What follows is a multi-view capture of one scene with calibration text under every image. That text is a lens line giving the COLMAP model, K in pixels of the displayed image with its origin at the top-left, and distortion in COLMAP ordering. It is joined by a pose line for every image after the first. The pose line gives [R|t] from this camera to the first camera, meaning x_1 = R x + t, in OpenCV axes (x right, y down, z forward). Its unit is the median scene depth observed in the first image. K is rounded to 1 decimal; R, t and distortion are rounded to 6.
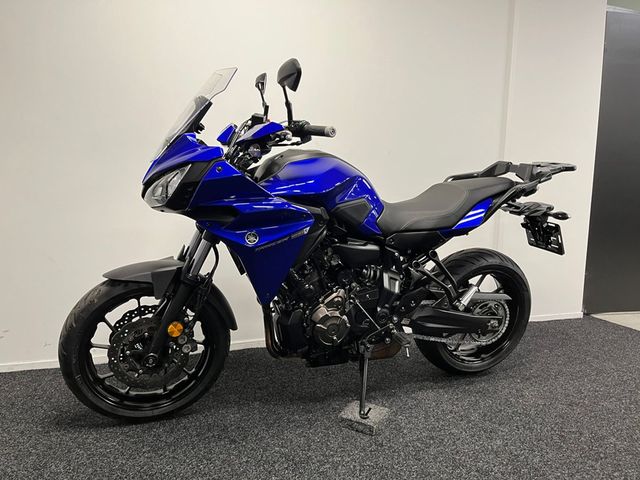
lens RADIAL K [[486.4, 0, 319.9], [0, 486.4, 243.3], [0, 0, 1]] dist [0.082925, -0.106438]
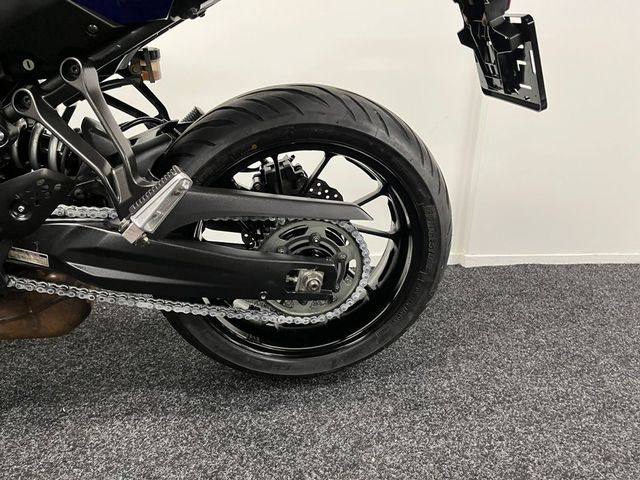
lens RADIAL K [[483.2, 0, 318.1], [0, 483.2, 238.4], [0, 0, 1]] dist [0.094332, -0.125600]
pose [[0.980611, 0.076115, -0.180579, 0.497062], [-0.042754, 0.982385, 0.181910, 0.071659], [0.191244, -0.170663, 0.966592, 0.738446]]
